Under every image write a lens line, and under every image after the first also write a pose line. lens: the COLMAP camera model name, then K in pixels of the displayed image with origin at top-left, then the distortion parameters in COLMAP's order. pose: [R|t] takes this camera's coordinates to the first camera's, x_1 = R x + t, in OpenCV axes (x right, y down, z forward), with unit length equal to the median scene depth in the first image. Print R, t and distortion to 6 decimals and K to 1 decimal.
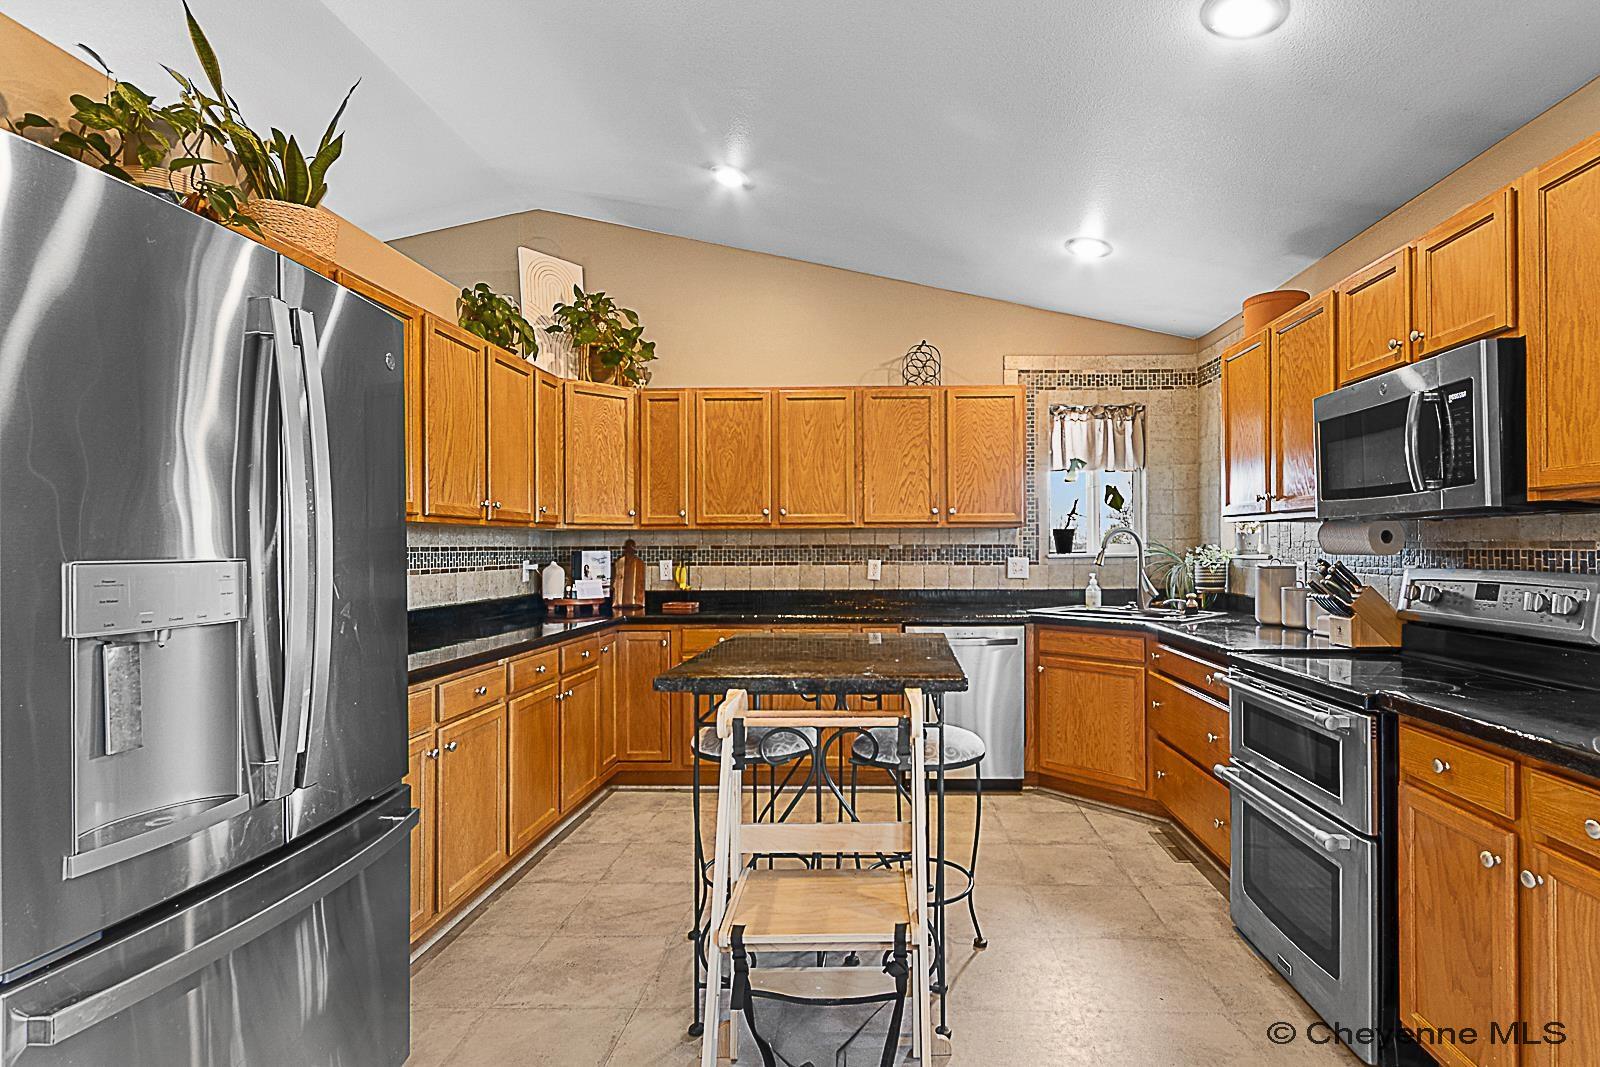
lens RADIAL K [[796.1, 0, 867.3], [0, 796.1, 541.8], [0, 0, 1]] dist [0.000872, -0.000179]
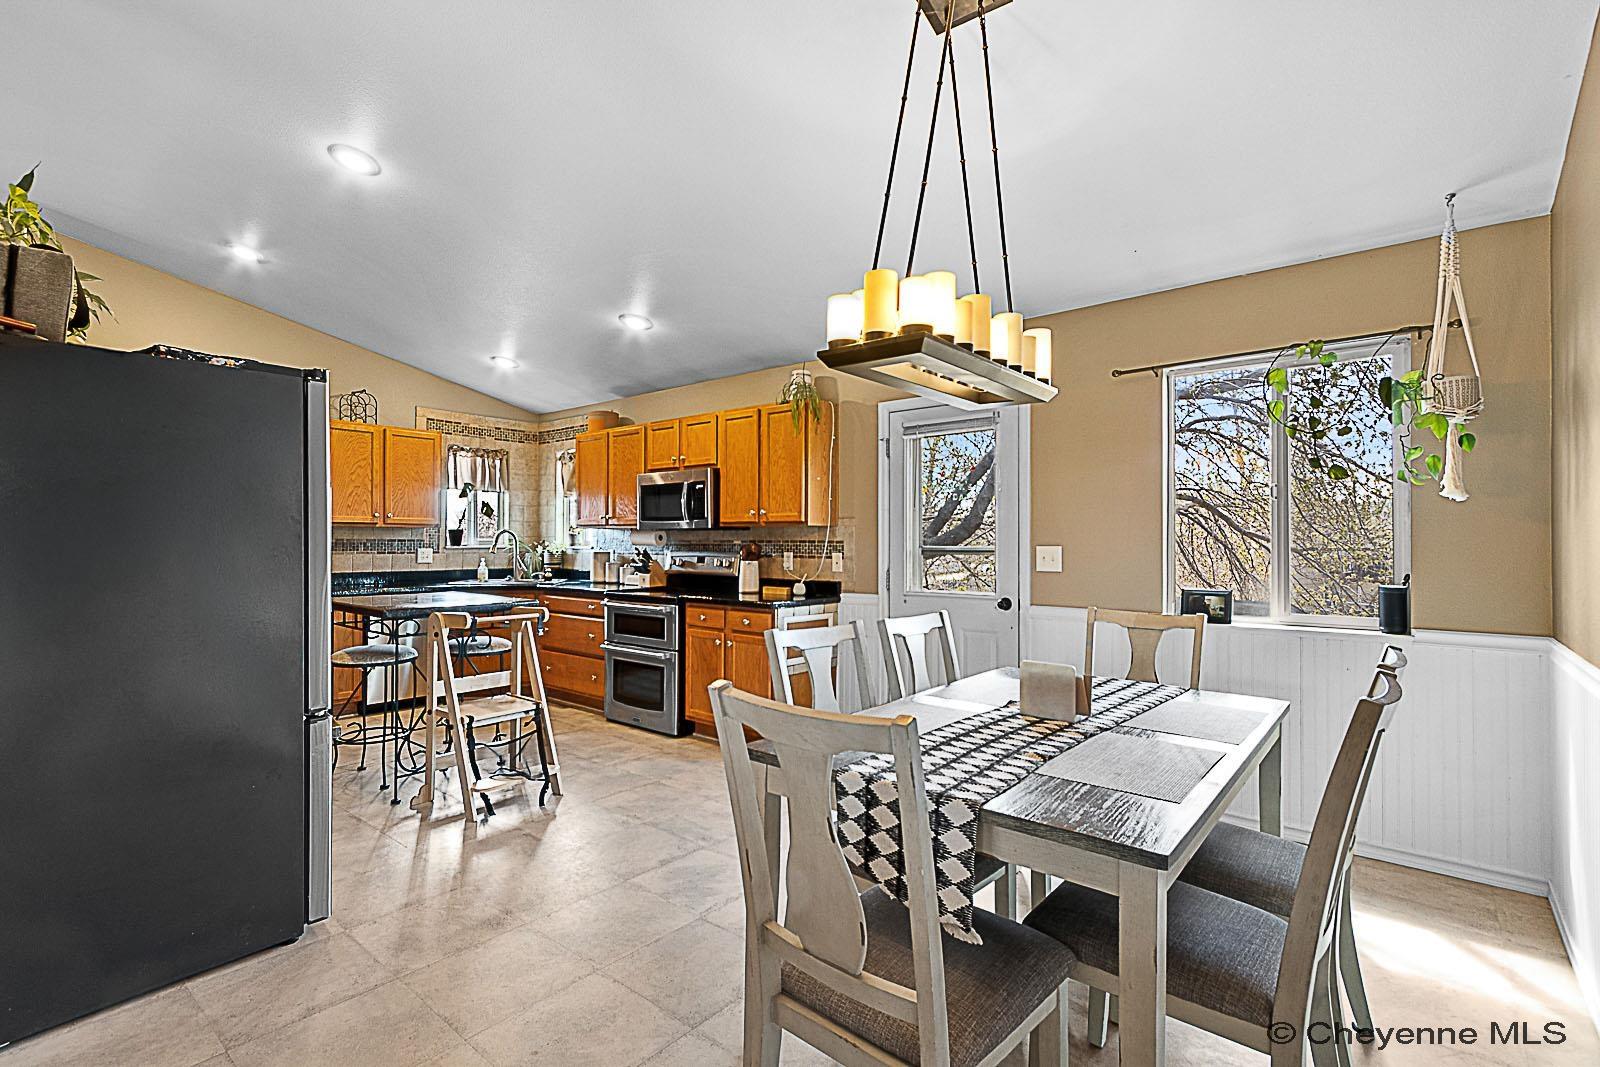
lens RADIAL K [[759.8, 0, 800.0], [0, 759.8, 533.5], [0, 0, 1]] dist [0.000415, -0.000162]
pose [[0.616717, 0.013414, 0.787071, -0.492651], [-0.009430, 0.999909, -0.009652, -0.000749], [-0.787129, -0.001470, 0.616787, -0.392340]]
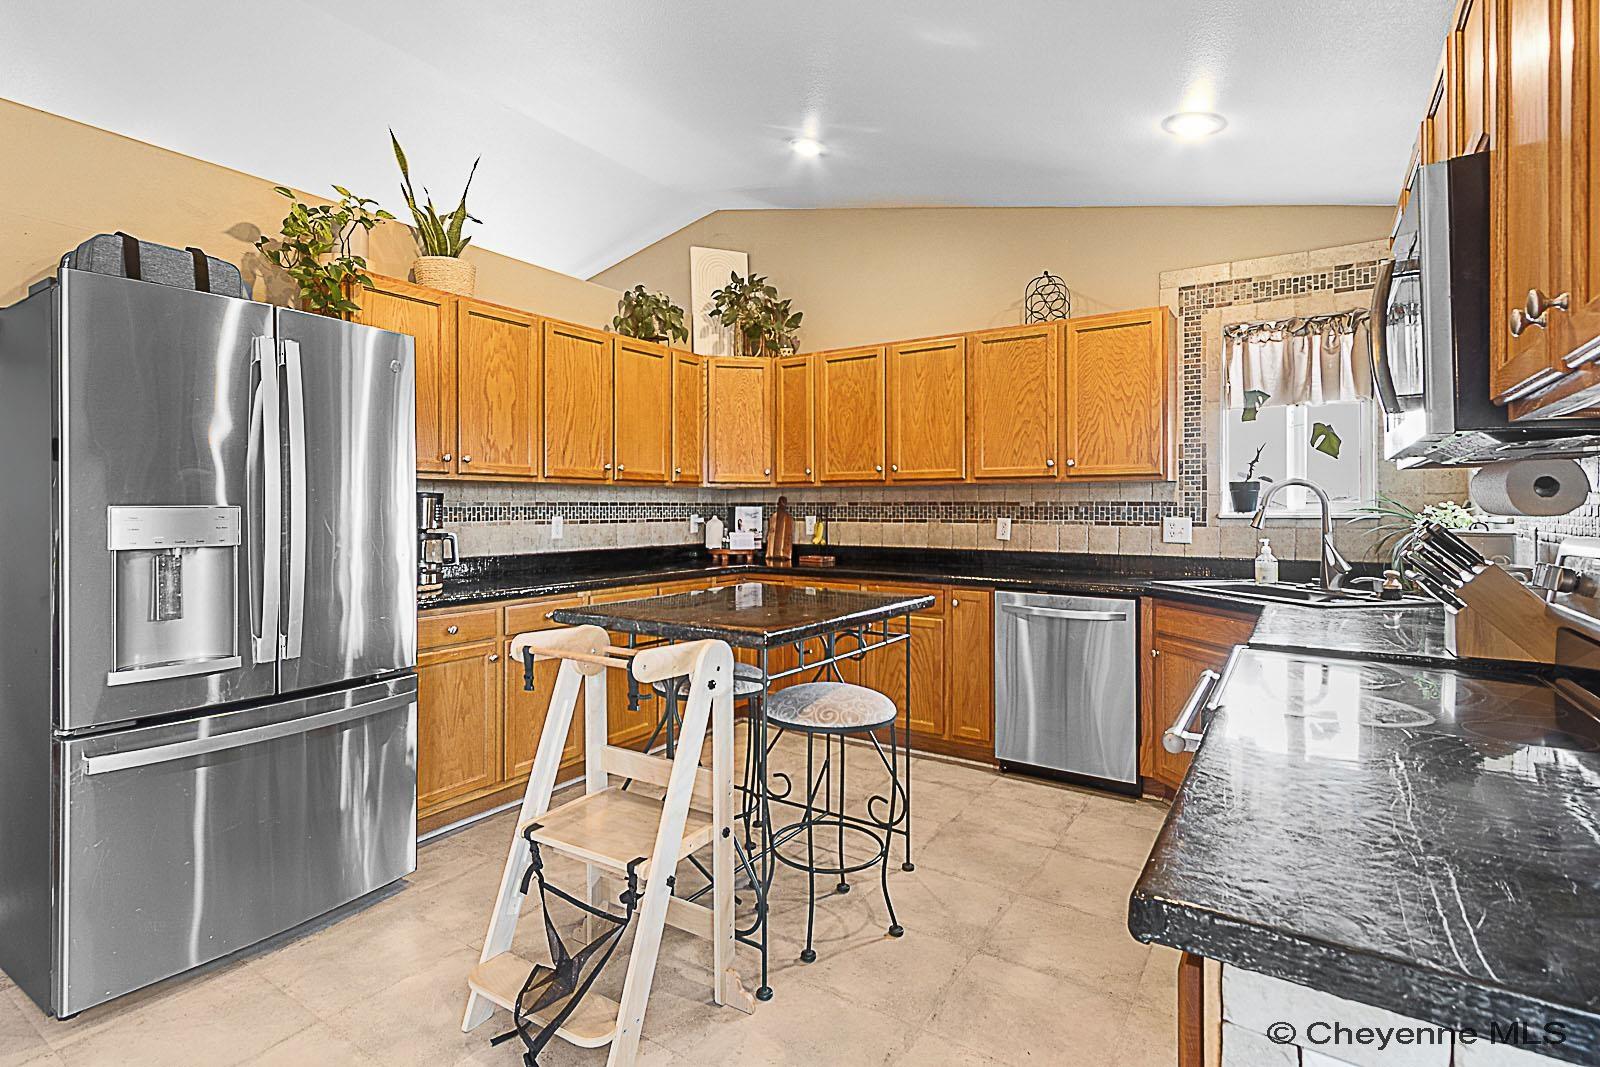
lens RADIAL K [[788.9, 0, 754.5], [0, 788.9, 505.1], [0, 0, 1]] dist [0.000915, 0.000104]
pose [[0.828486, 0.003726, -0.559997, 0.296194], [-0.001129, 0.999987, 0.004983, 0.003725], [0.560008, -0.003496, 0.828480, 0.090299]]
